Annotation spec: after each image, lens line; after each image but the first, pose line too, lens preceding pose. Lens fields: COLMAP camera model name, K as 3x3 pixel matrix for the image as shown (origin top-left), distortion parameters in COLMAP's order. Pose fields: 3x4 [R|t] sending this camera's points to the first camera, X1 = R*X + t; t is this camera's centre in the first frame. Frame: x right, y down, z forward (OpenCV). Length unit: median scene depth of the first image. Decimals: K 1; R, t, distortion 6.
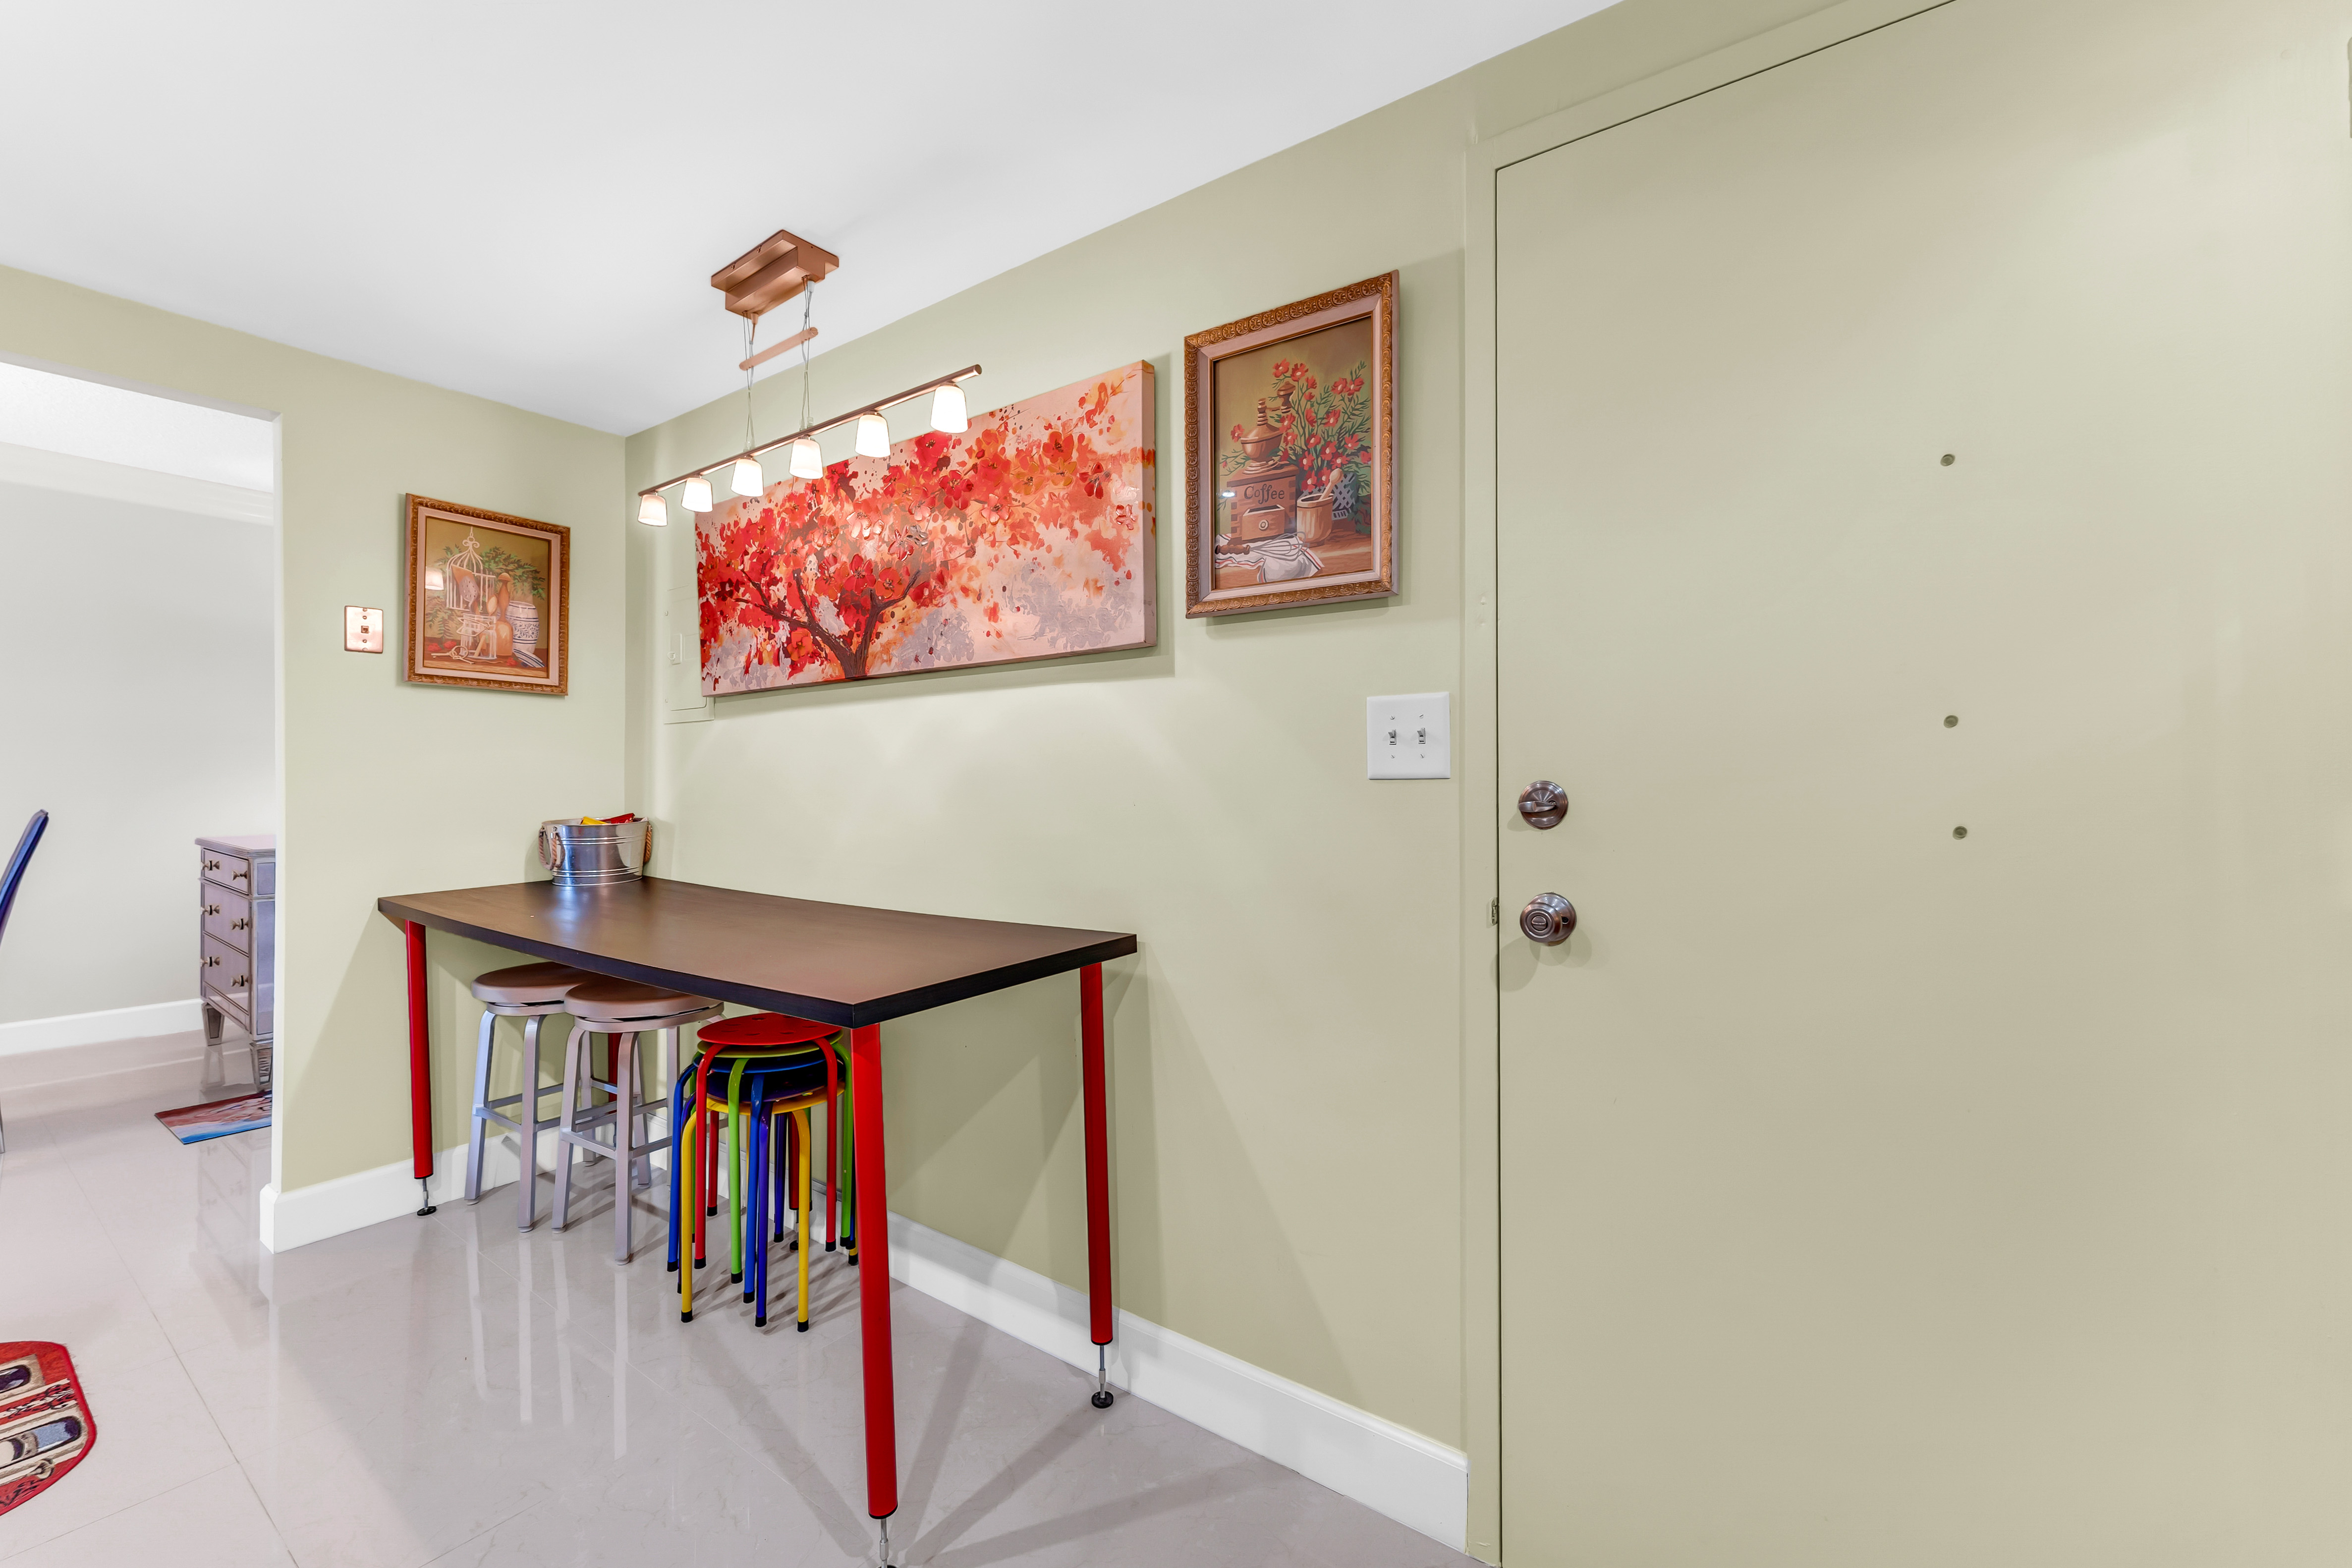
lens RADIAL K [[968.7, 0, 1188.4], [0, 968.7, 774.3], [0, 0, 1]] dist [0.005538, -0.001589]
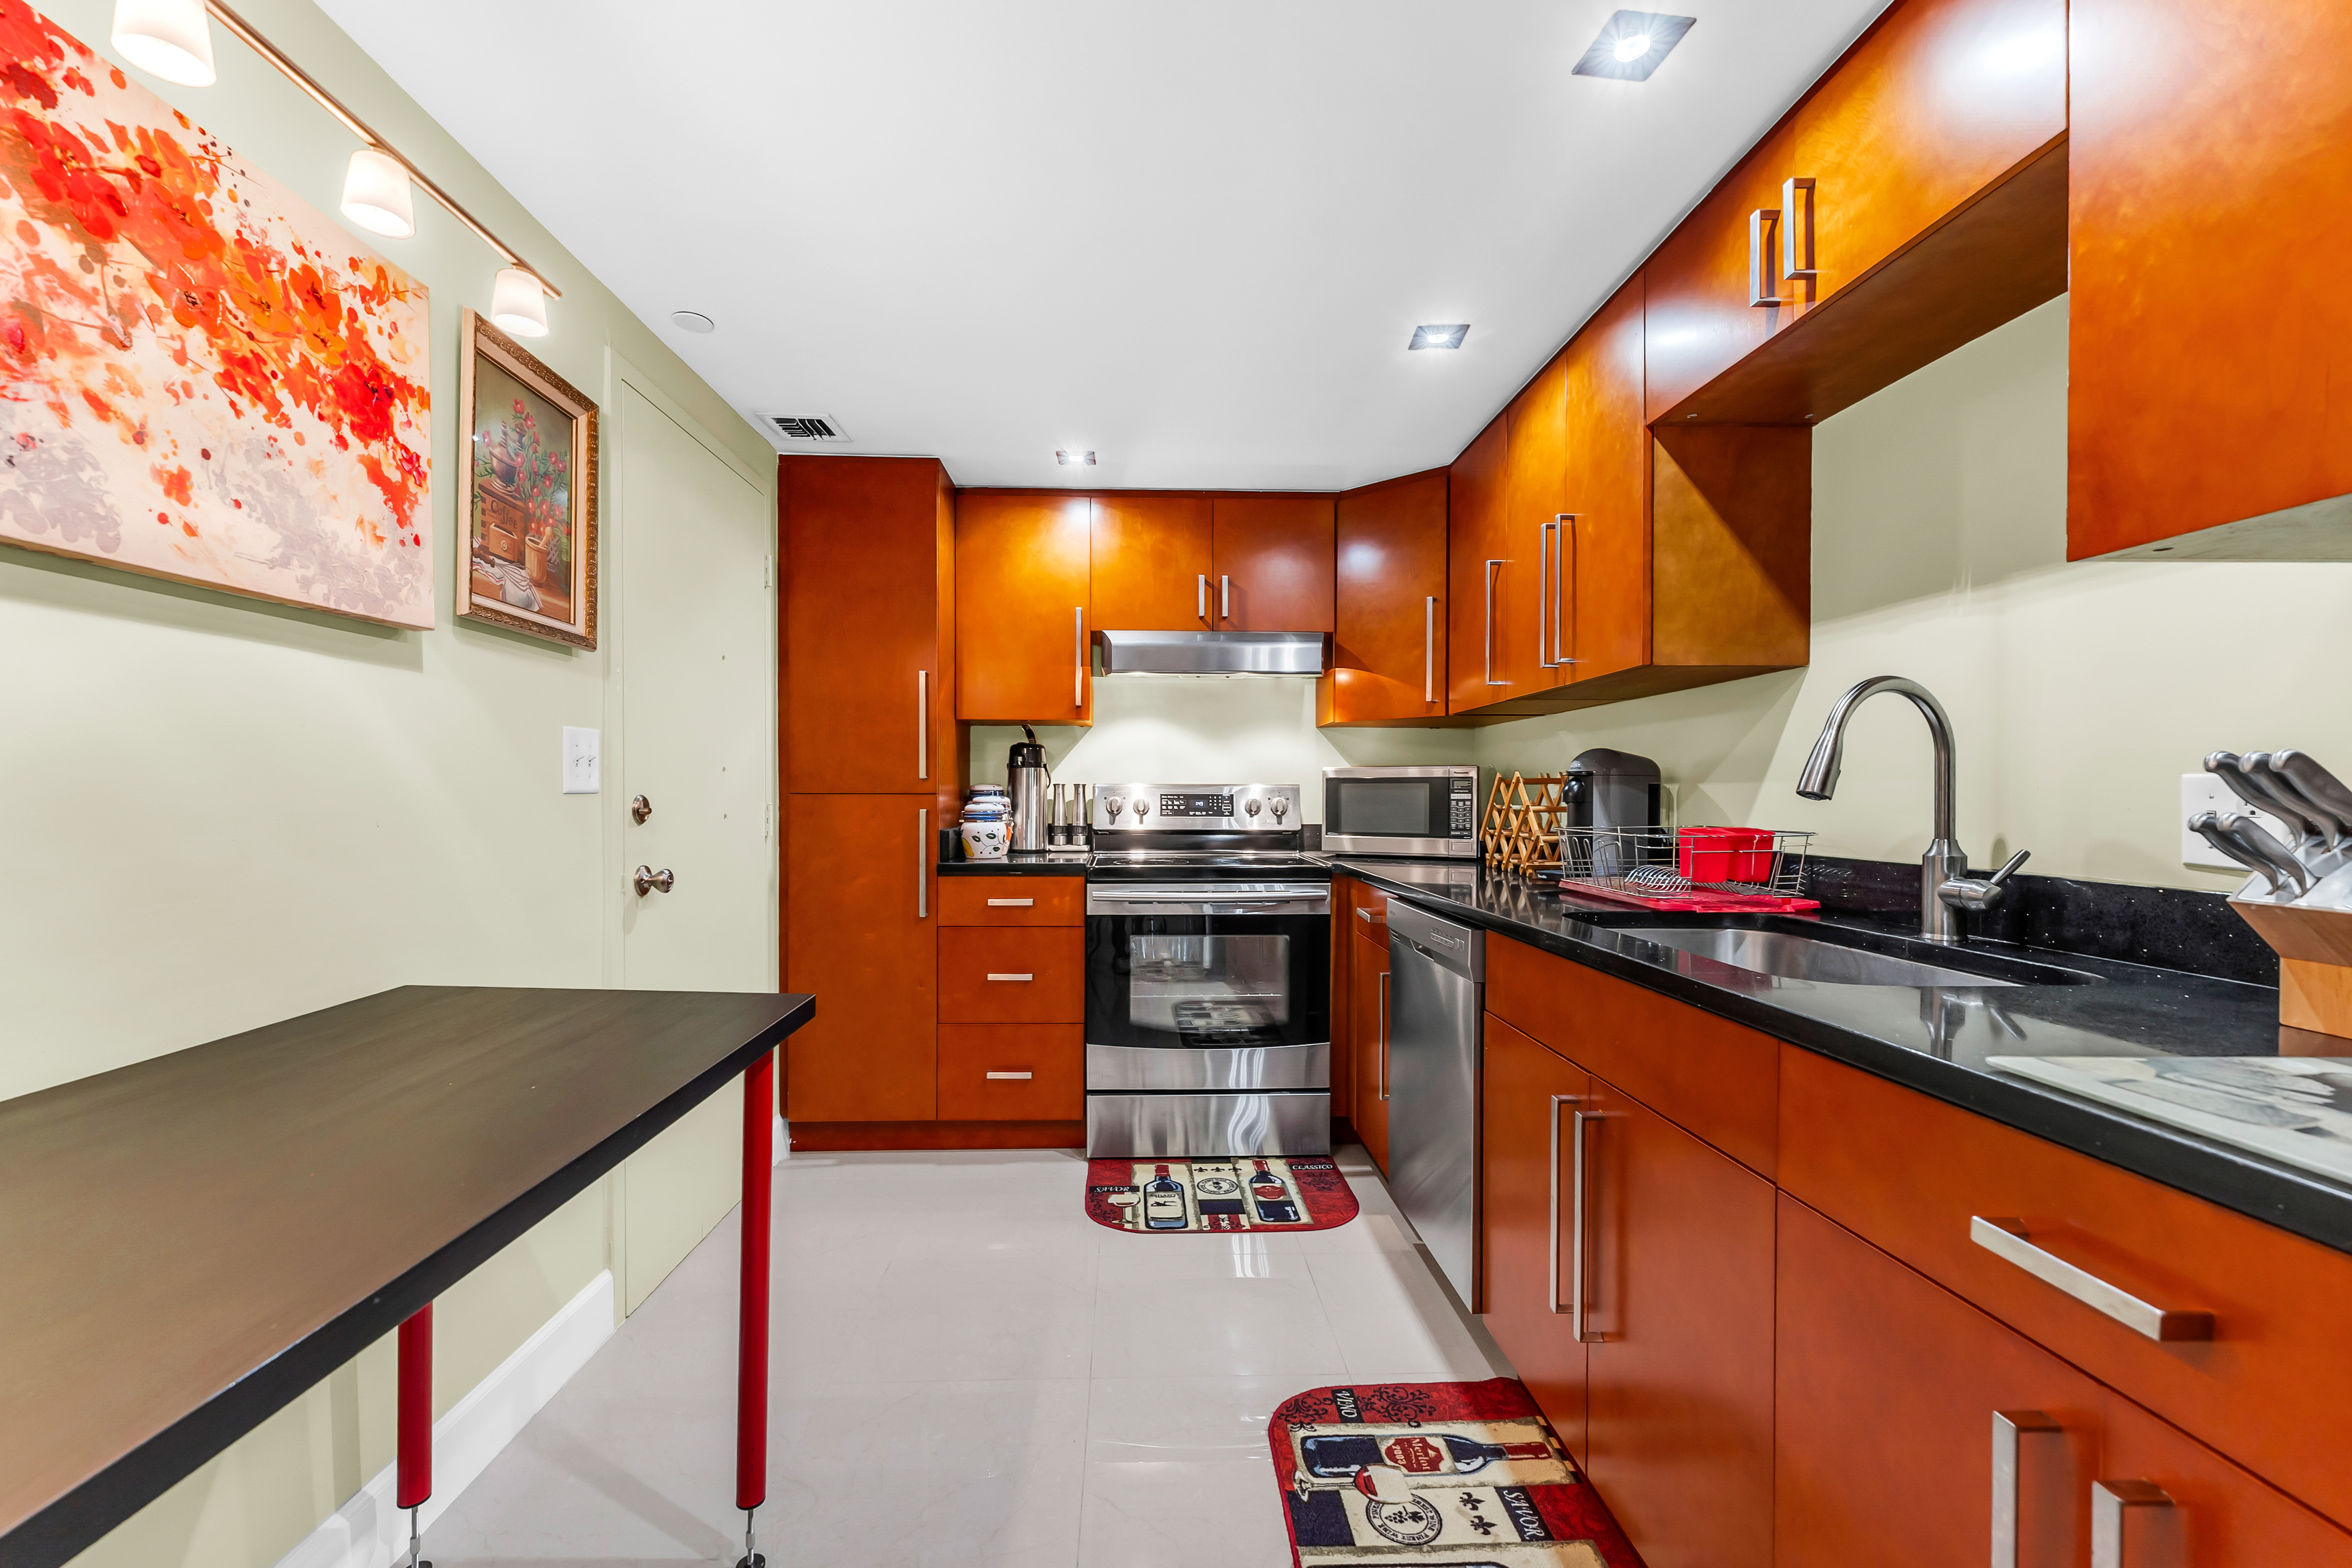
lens RADIAL K [[968.6, 0, 1155.4], [0, 968.6, 803.6], [0, 0, 1]] dist [0.005538, -0.001589]
pose [[-0.605487, -0.009813, 0.795795, -0.938123], [-0.008761, 0.999946, 0.005664, 0.003455], [-0.795807, -0.003543, -0.605540, 0.867682]]
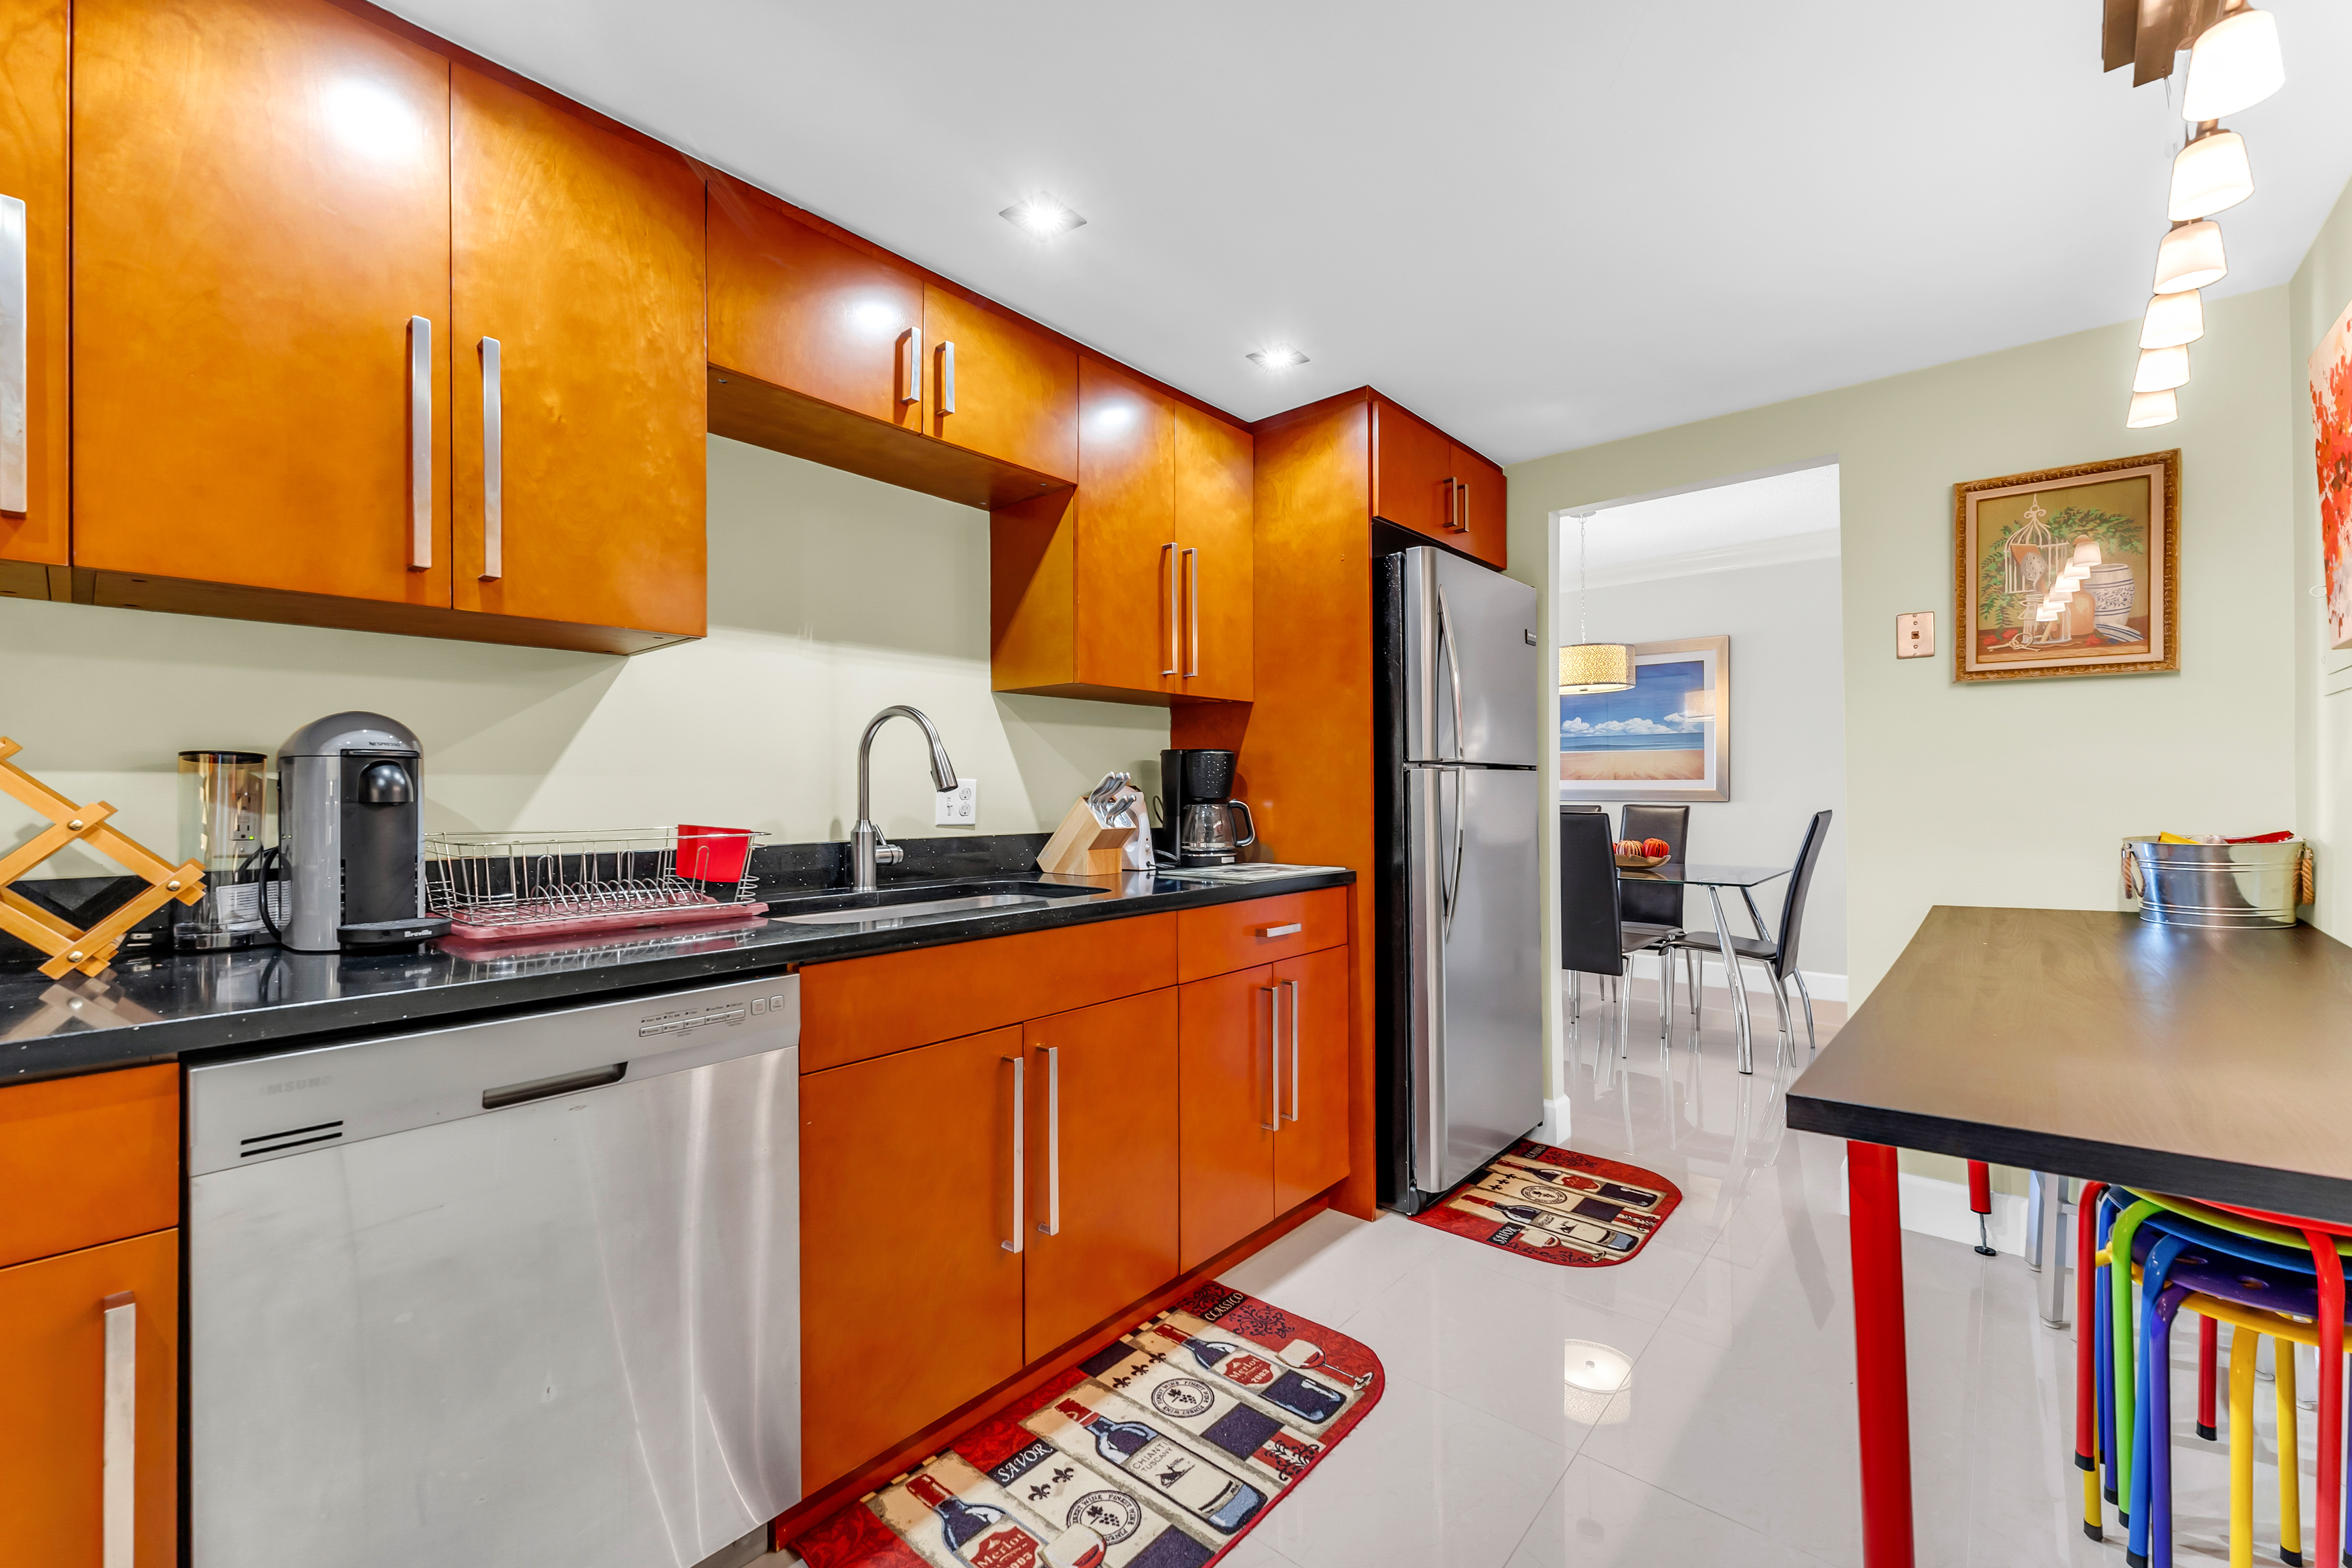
lens RADIAL K [[968.7, 0, 1172.4], [0, 968.7, 786.3], [0, 0, 1]] dist [0.005538, -0.001589]
pose [[-0.085016, -0.006707, -0.996357, 0.255329], [0.013167, 0.999882, -0.007854, 0.005414], [0.996293, -0.013786, -0.084918, 0.389610]]
